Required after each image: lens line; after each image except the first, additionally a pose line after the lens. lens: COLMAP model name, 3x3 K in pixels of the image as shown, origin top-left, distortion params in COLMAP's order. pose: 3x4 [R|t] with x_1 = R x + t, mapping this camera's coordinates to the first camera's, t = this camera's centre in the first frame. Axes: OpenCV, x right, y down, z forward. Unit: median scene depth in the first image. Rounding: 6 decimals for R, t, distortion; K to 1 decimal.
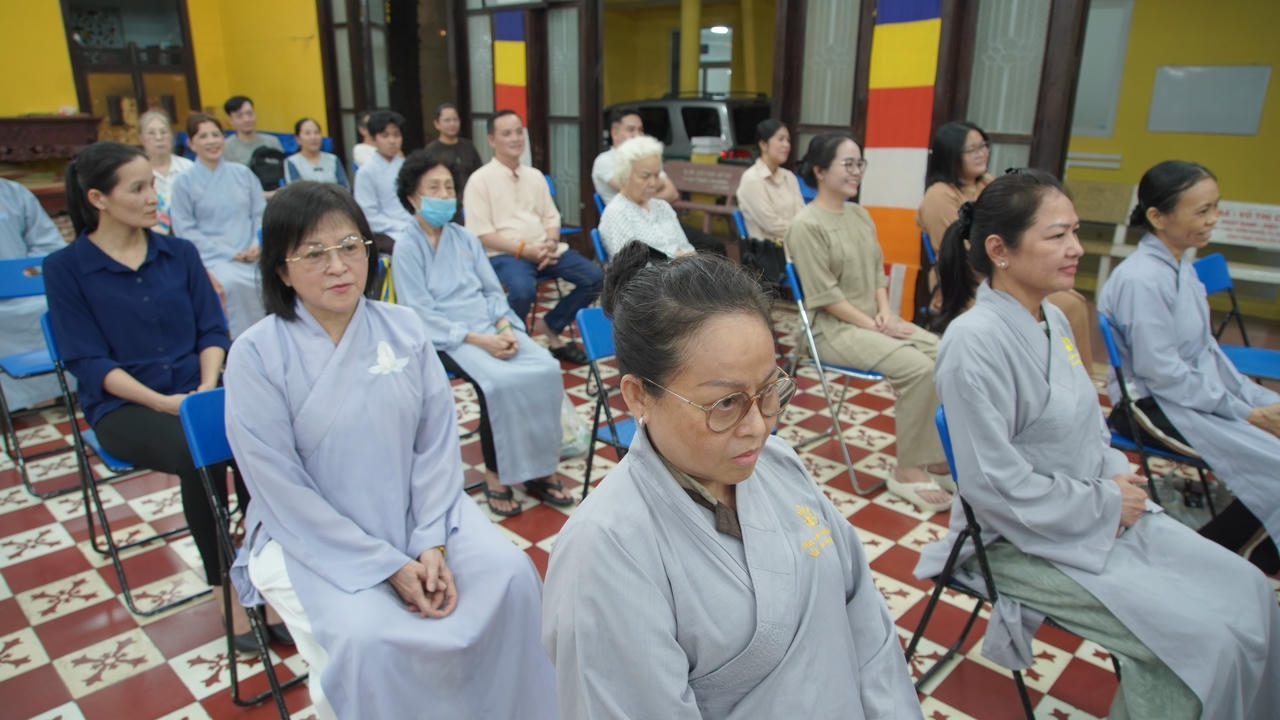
lens RADIAL K [[853.2, 0, 646.1], [0, 853.2, 355.6], [0, 0, 1]] dist [-0.032211, 0.005685]
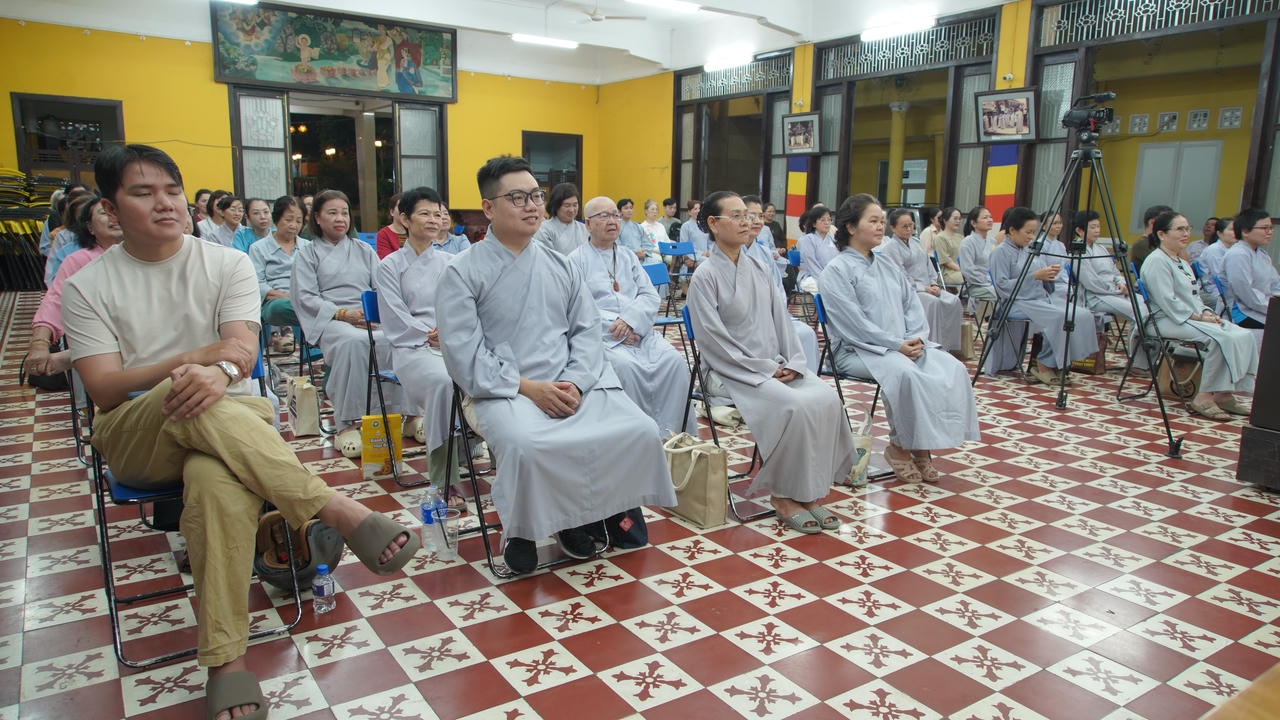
lens RADIAL K [[853.2, 0, 639.1], [0, 853.2, 367.3], [0, 0, 1]] dist [-0.032211, 0.005685]
pose [[0.973143, 0.052066, -0.224236, -0.059788], [-0.078815, 0.990573, -0.112040, 0.296096], [0.216288, 0.126704, 0.968073, -0.842075]]
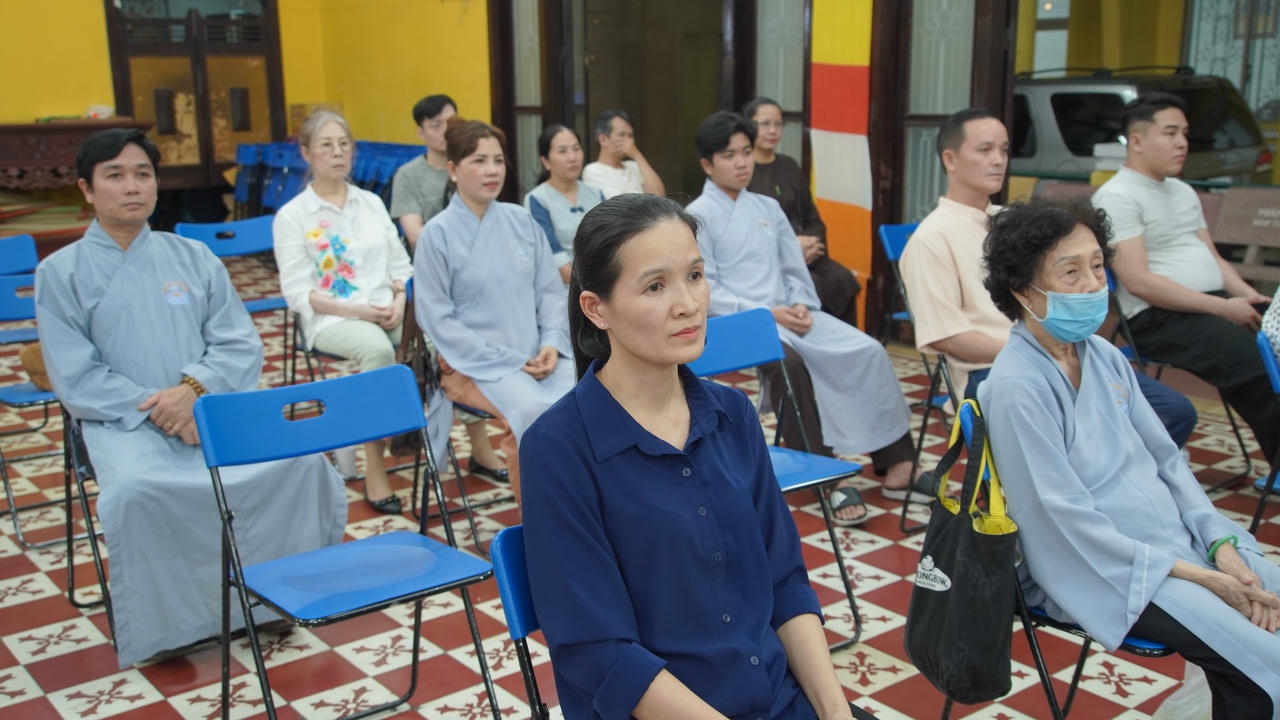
lens RADIAL K [[1333.8, 0, 639.6], [0, 1333.8, 349.2], [0, 0, 1]] dist [-0.001768, 0.000000]
pose [[0.988779, 0.009493, -0.149082, -0.163220], [-0.023747, 0.995277, -0.094128, -0.027525], [0.147484, 0.096612, 0.984334, 0.074560]]
